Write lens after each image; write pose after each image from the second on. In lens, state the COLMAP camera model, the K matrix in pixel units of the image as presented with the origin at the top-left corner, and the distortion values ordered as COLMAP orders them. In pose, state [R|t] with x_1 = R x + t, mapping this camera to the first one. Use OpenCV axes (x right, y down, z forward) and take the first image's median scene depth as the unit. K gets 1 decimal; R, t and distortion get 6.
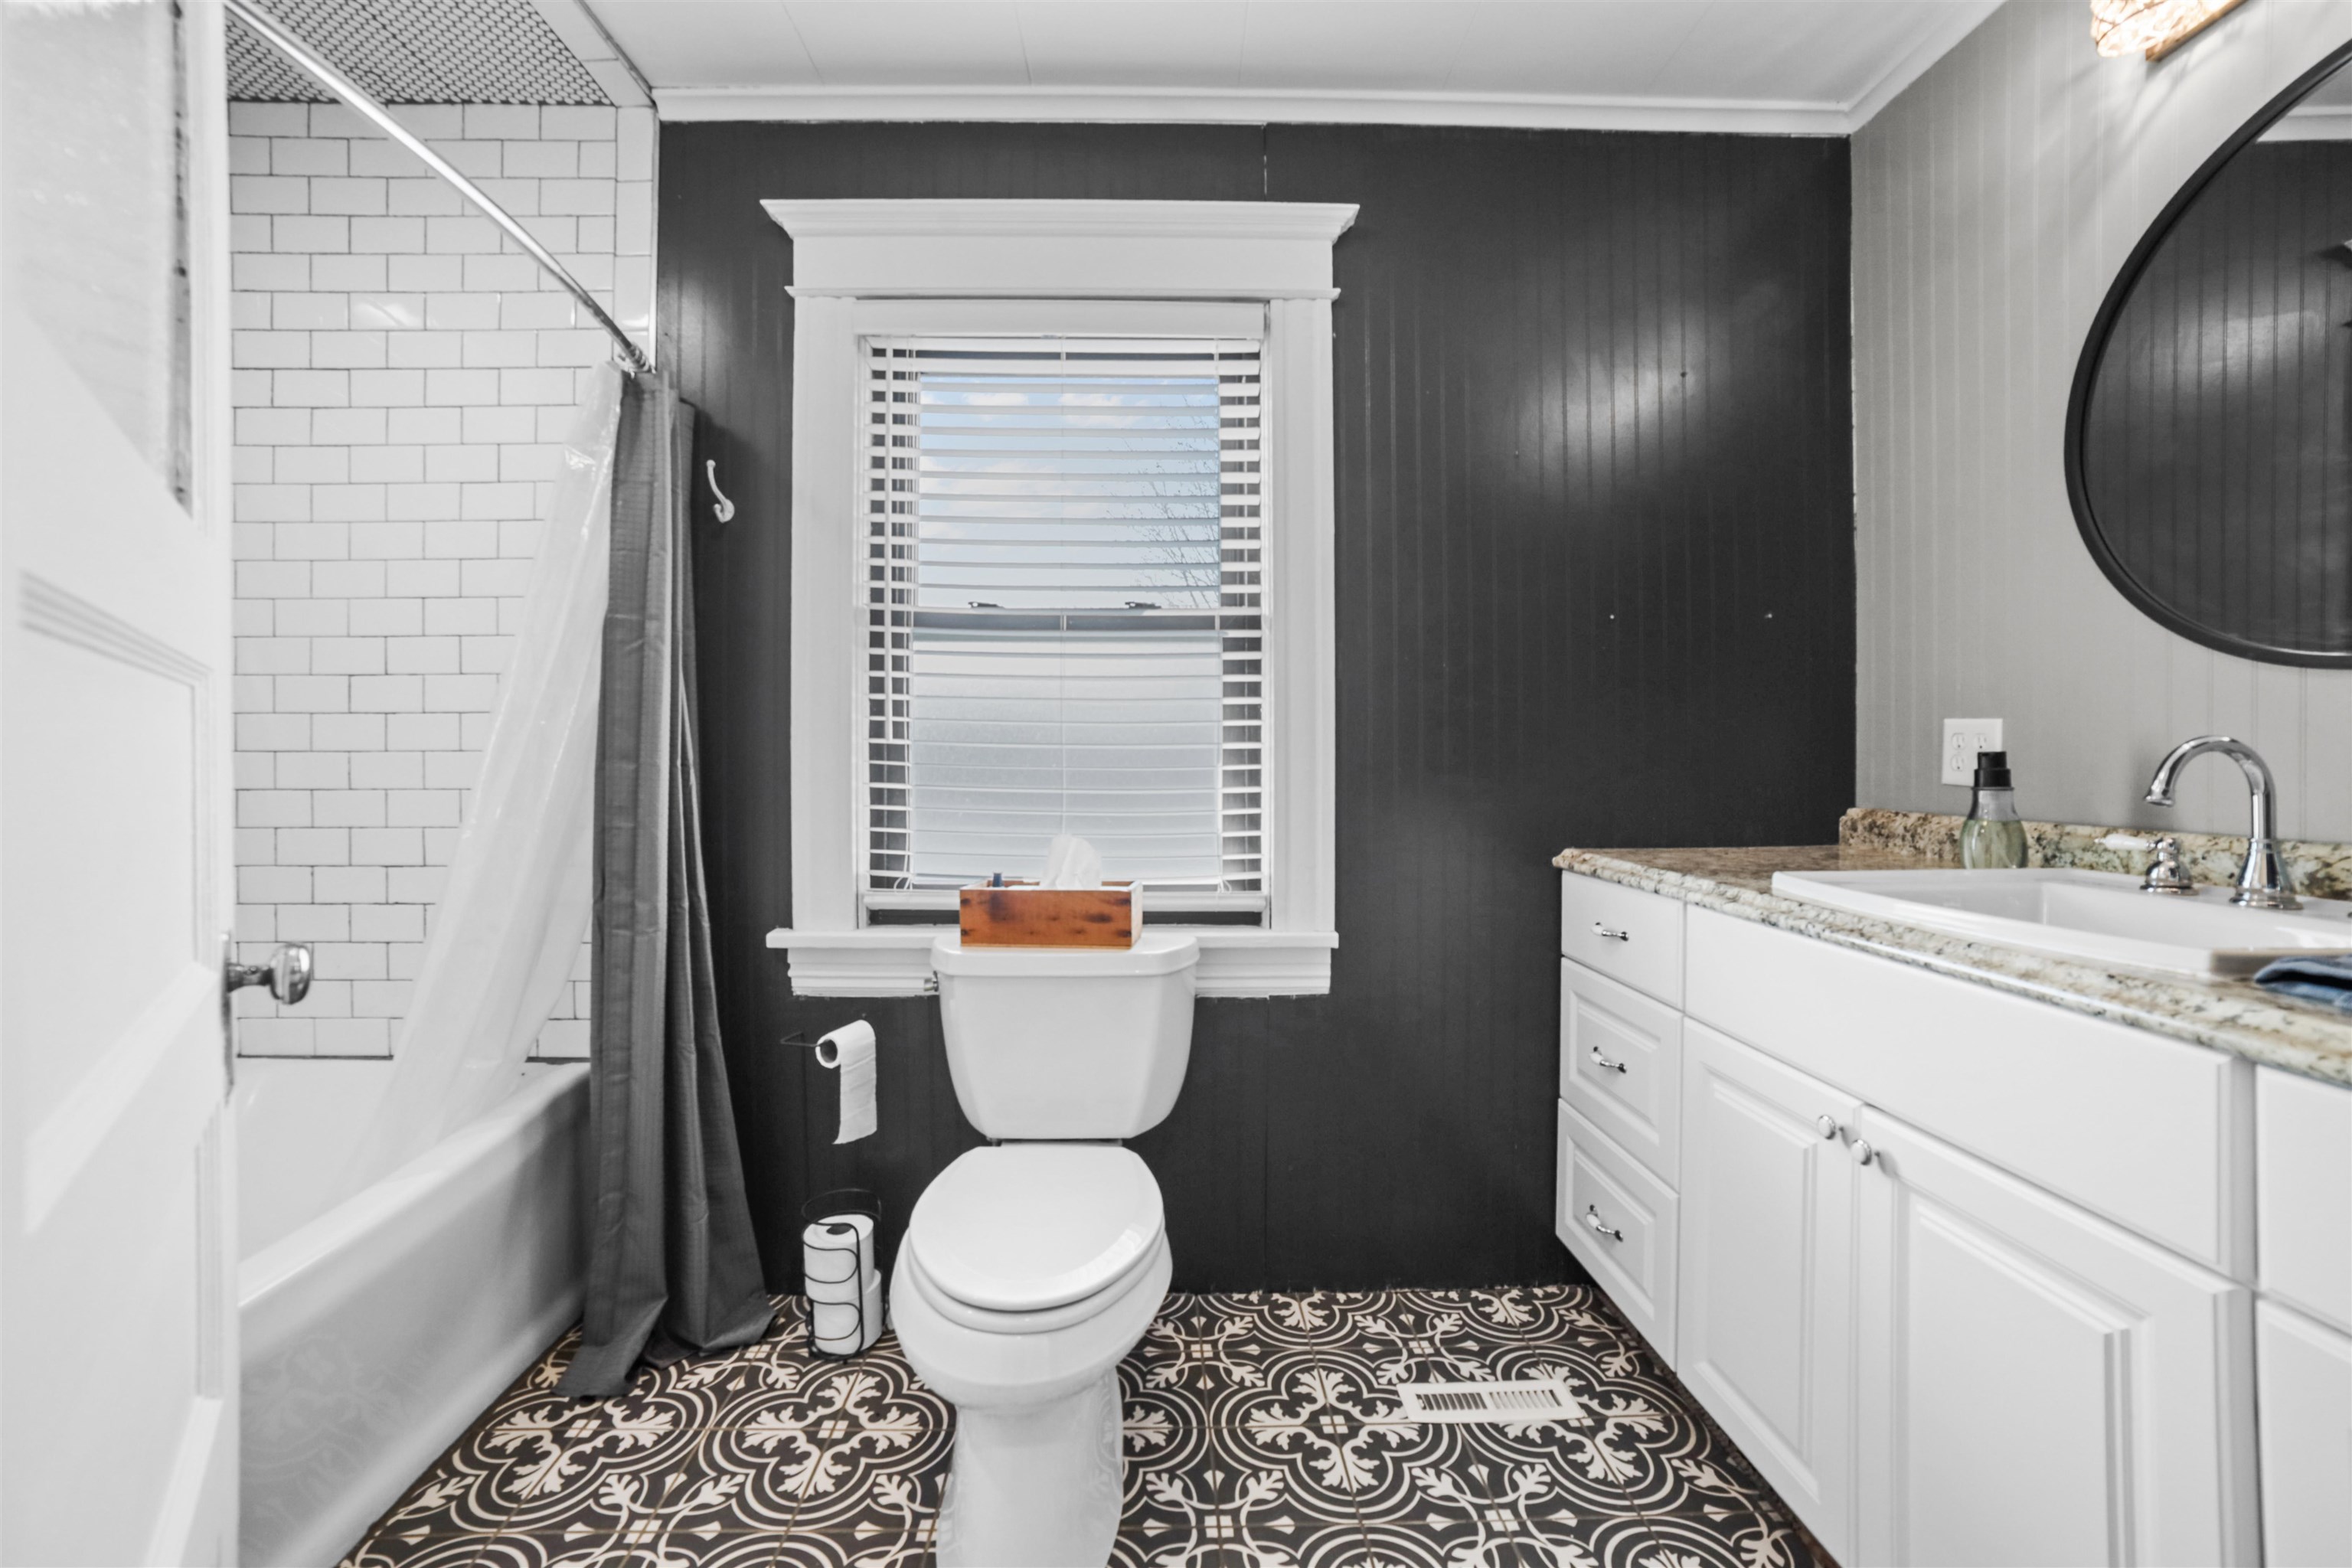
lens RADIAL K [[958.1, 0, 1170.2], [0, 958.1, 753.4], [0, 0, 1]] dist [-0.070506, 0.030872]
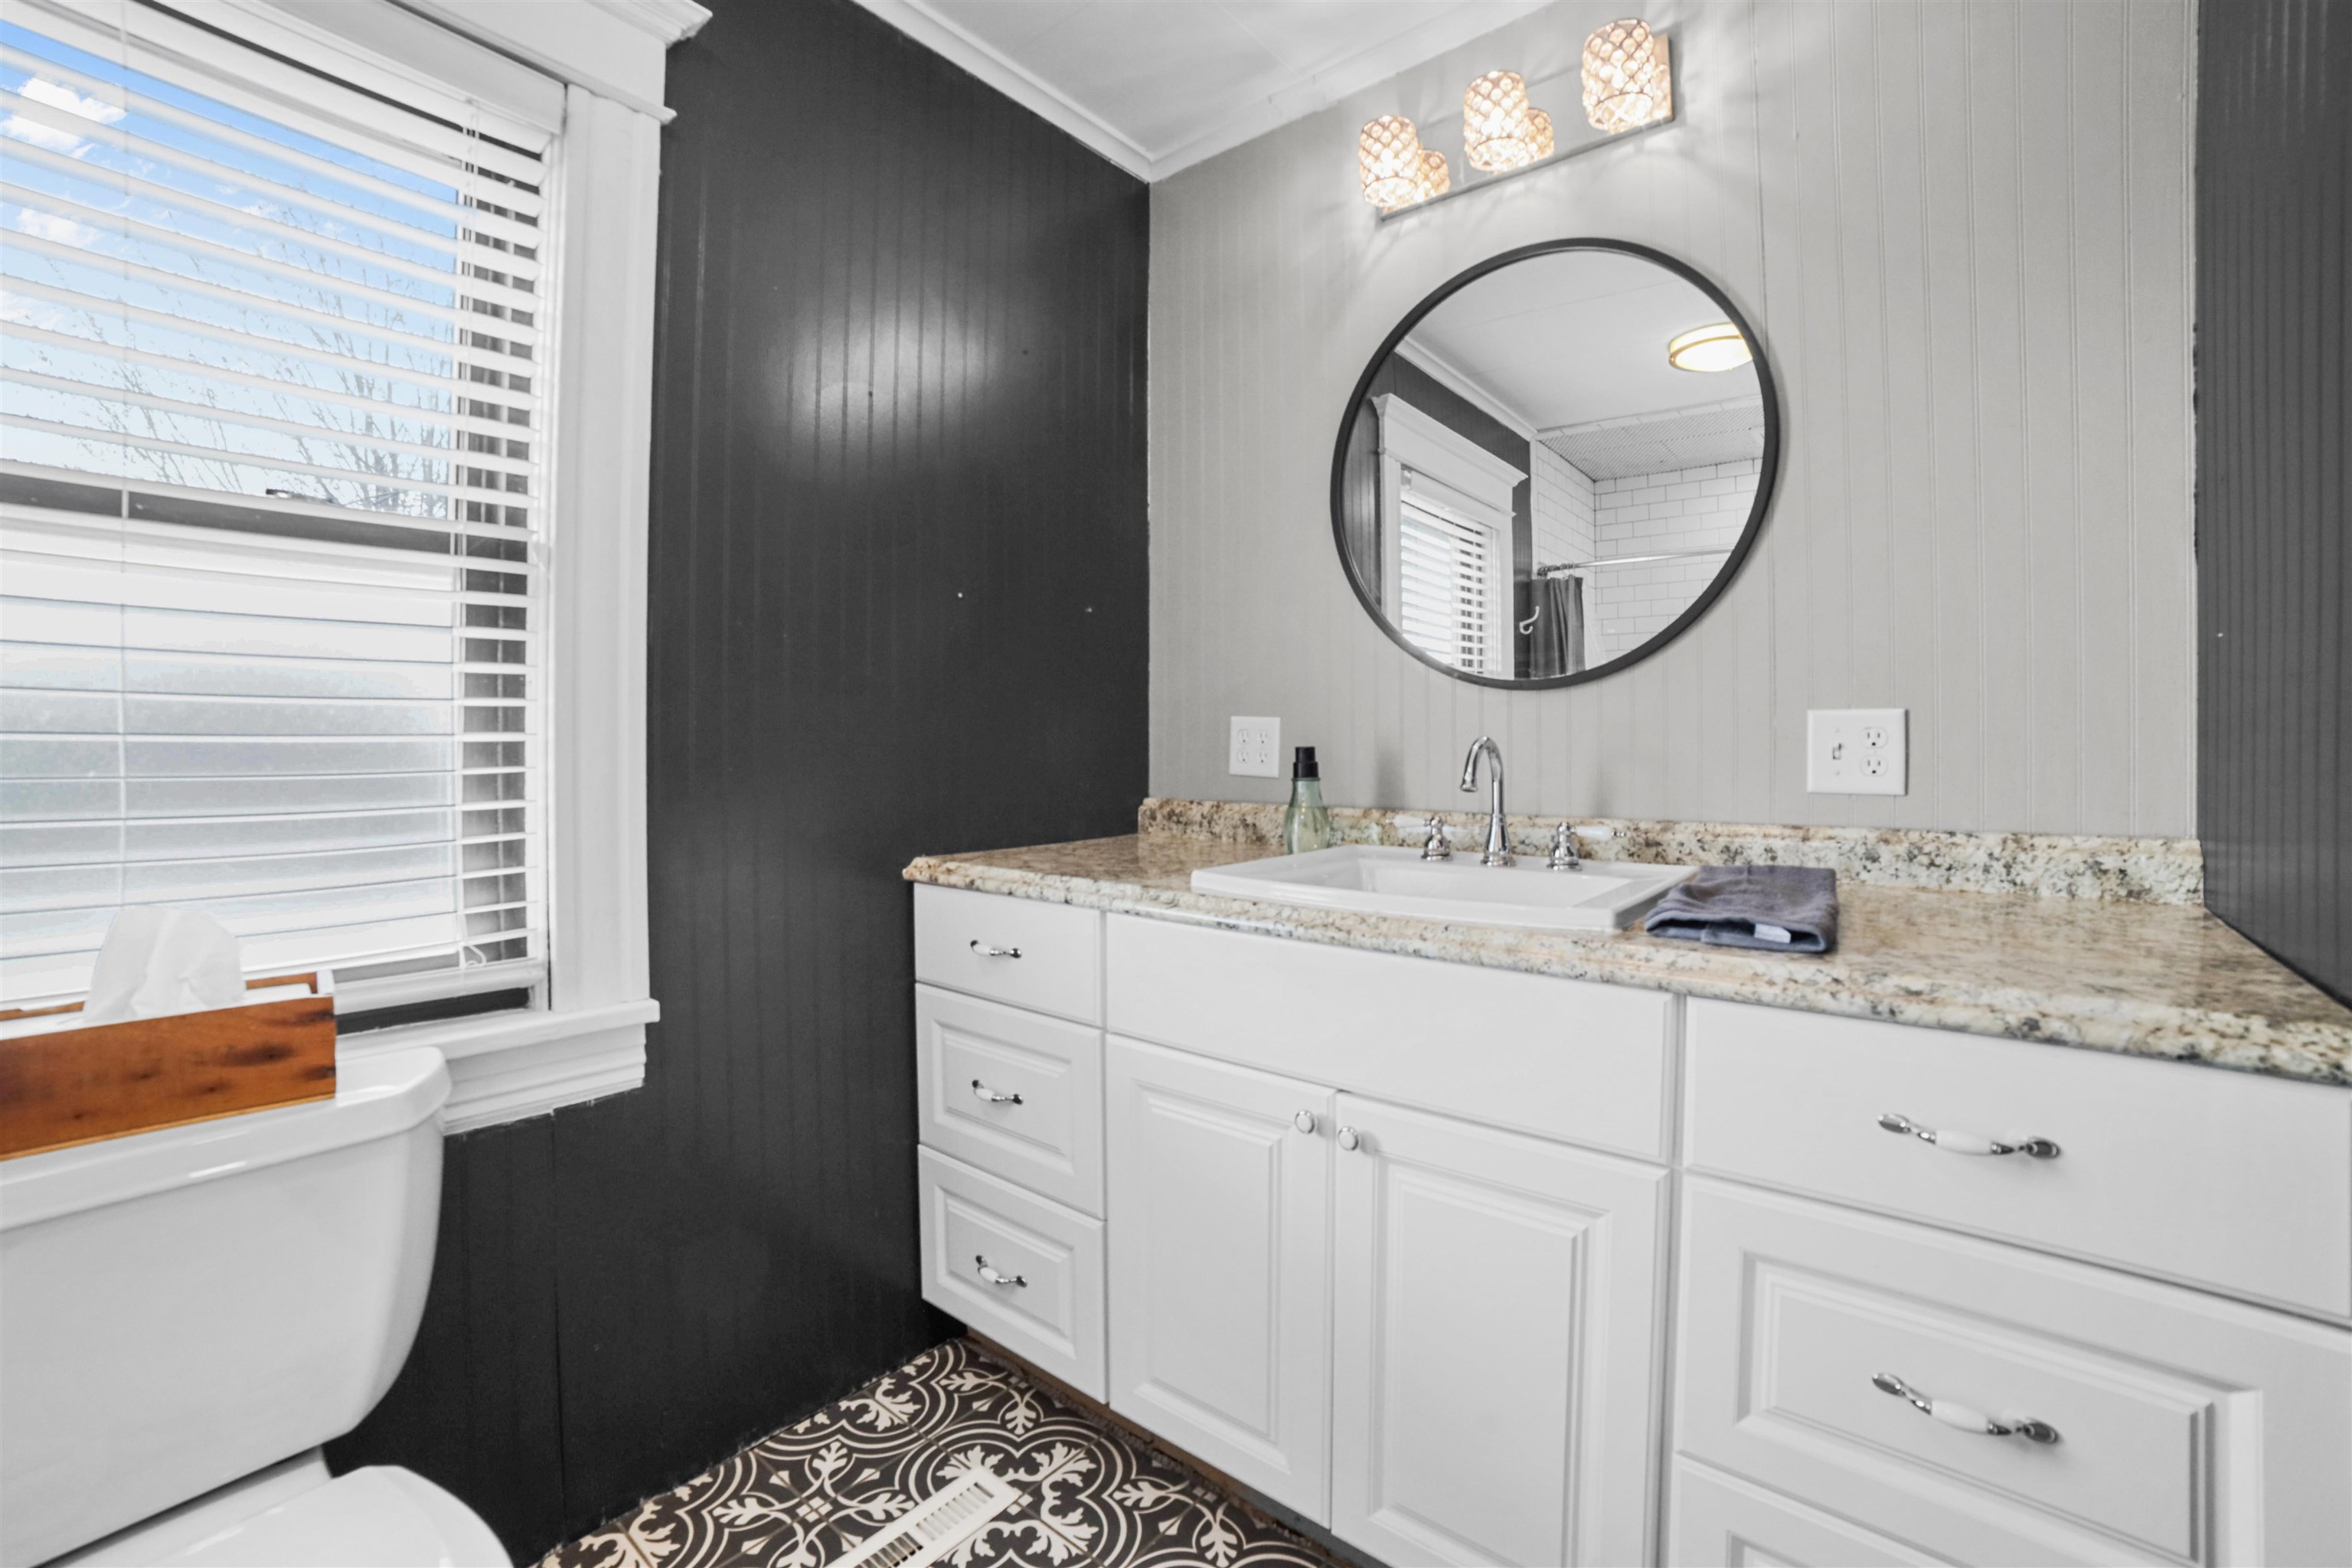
lens RADIAL K [[991.0, 0, 1136.7], [0, 991.0, 738.1], [0, 0, 1]] dist [-0.104015, 0.034921]
pose [[0.666152, 0.003498, 0.745807, -0.134195], [-0.002137, 0.999994, -0.002782, -0.007566], [-0.745813, 0.000259, 0.666156, 0.279164]]
